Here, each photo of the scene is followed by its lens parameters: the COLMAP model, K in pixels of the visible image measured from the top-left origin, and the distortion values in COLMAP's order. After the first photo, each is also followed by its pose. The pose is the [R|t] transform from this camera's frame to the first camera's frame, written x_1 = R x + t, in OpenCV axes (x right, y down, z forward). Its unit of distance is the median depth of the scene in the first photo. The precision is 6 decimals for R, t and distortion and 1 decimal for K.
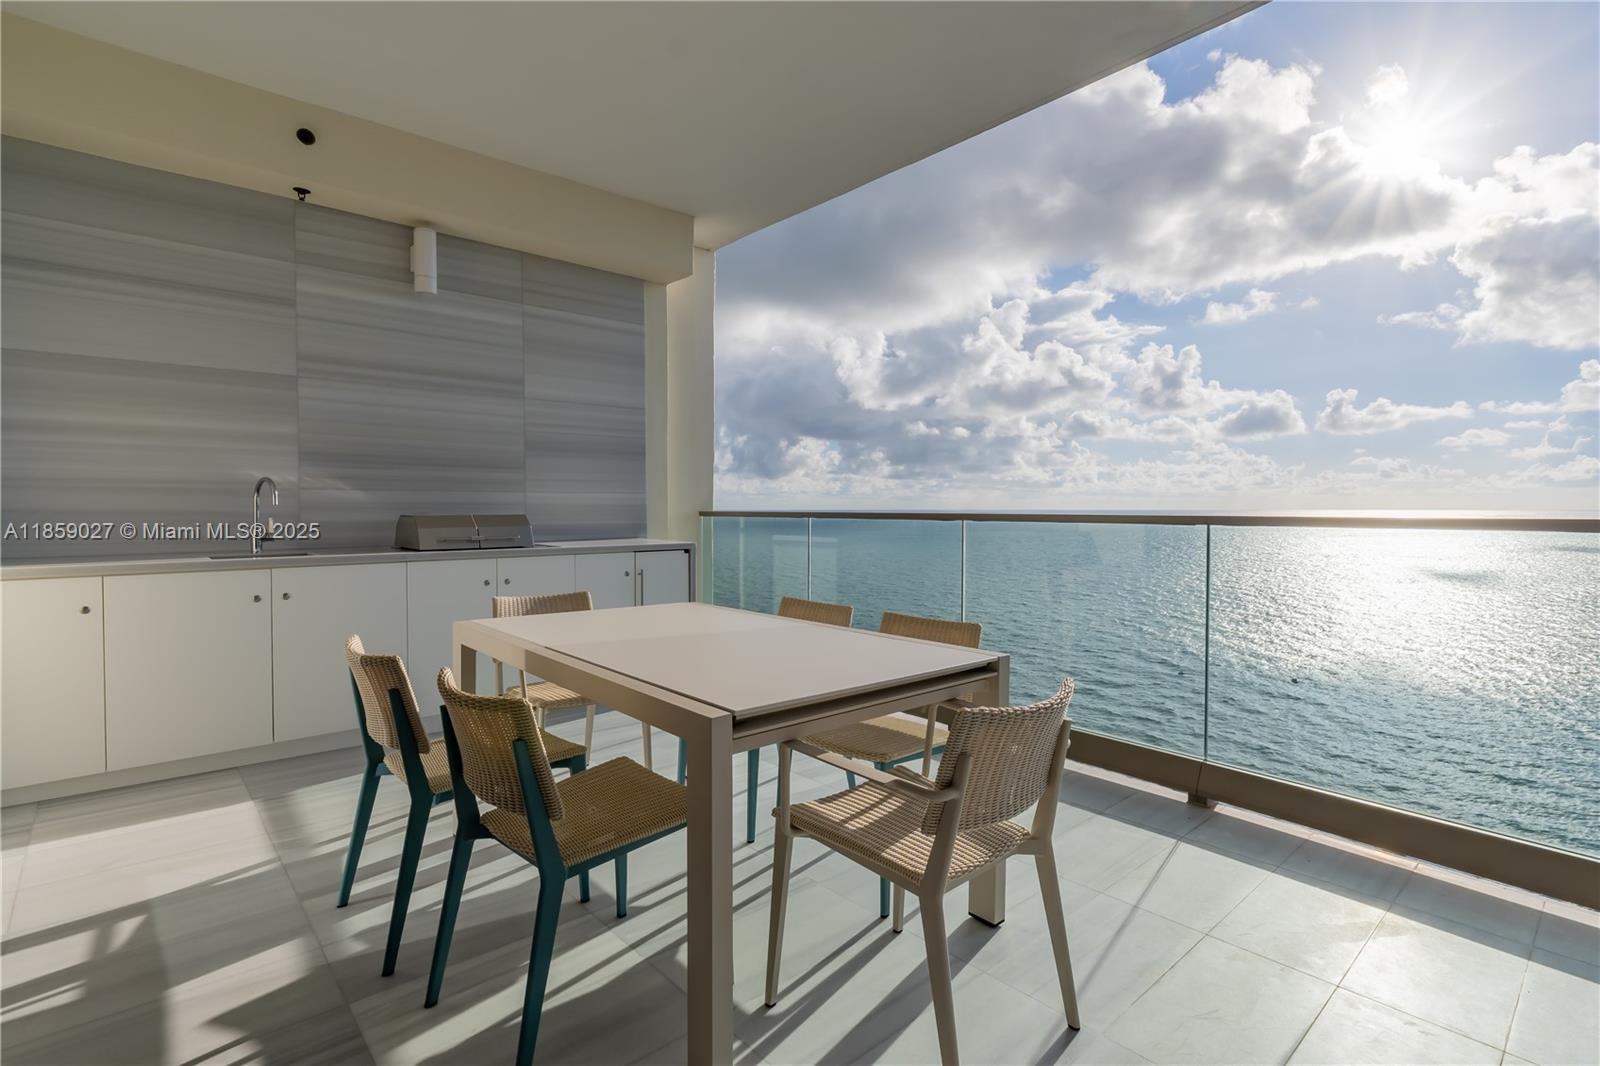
lens RADIAL K [[764.9, 0, 803.0], [0, 764.9, 526.0], [0, 0, 1]] dist [-0.002447, -0.000428]
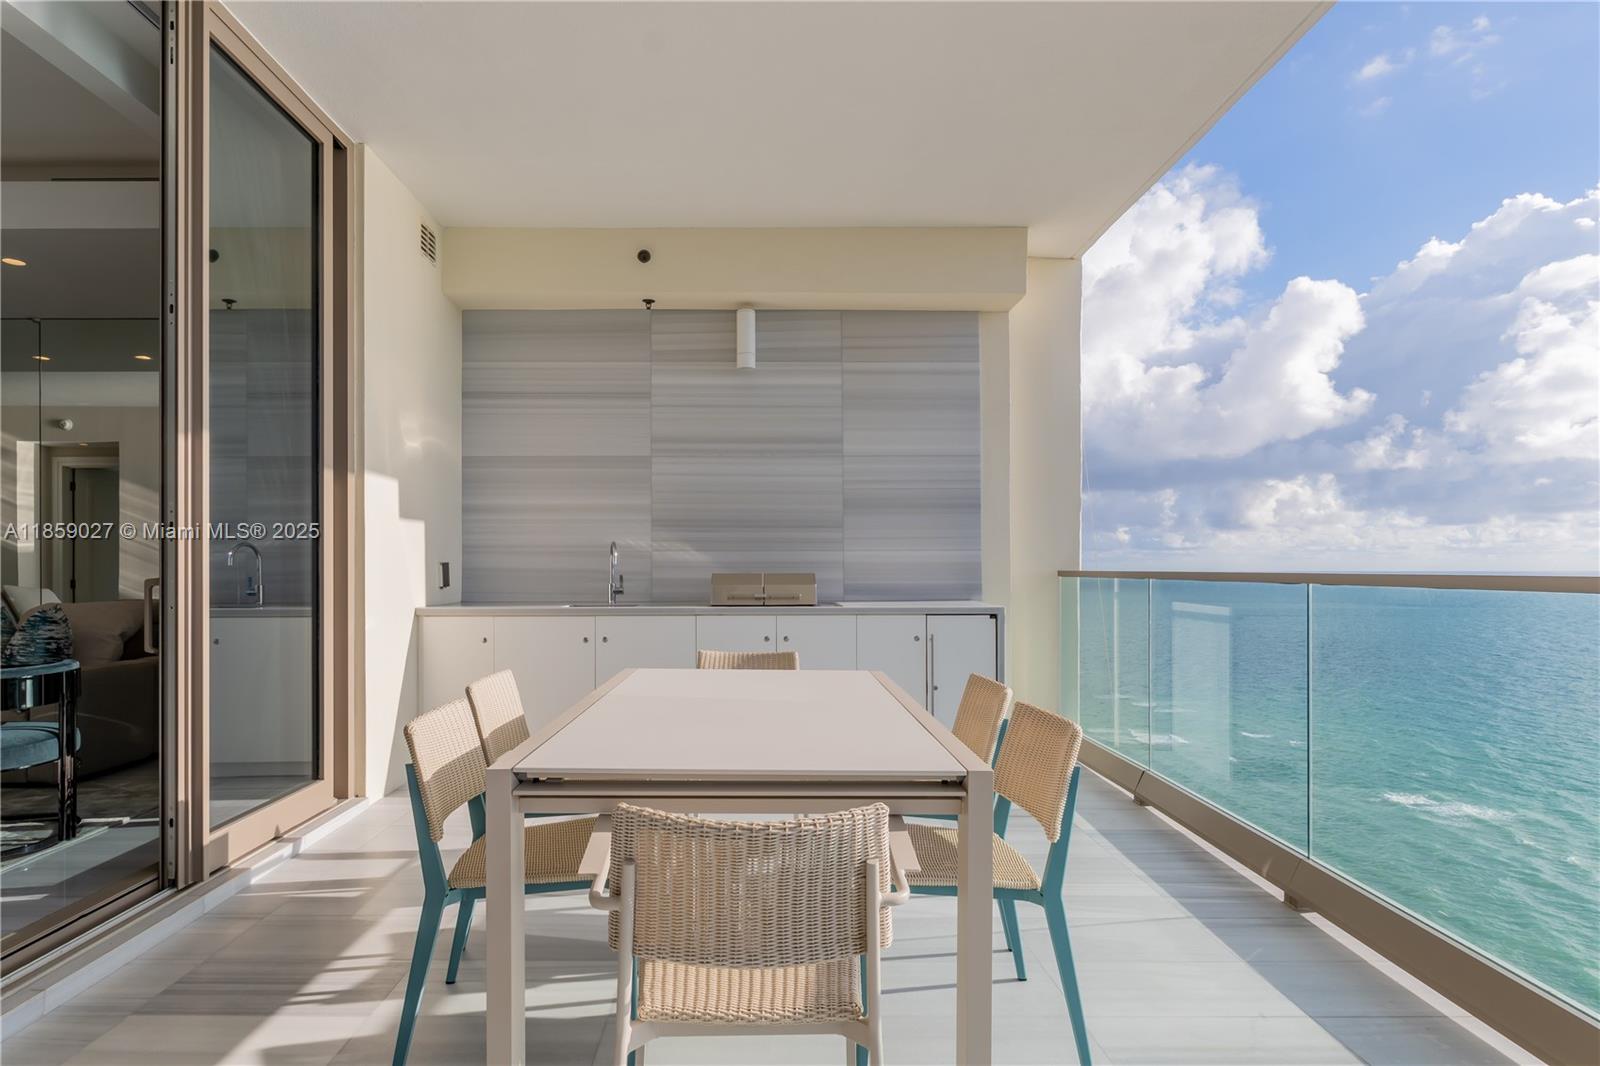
lens RADIAL K [[830.0, 0, 794.4], [0, 830.0, 572.4], [0, 0, 1]] dist [0.000694, -0.000356]
pose [[0.750954, -0.000312, -0.660355, 0.333107], [-0.014827, 0.999740, -0.017333, 0.003447], [0.660188, 0.022807, 0.750754, 0.169687]]
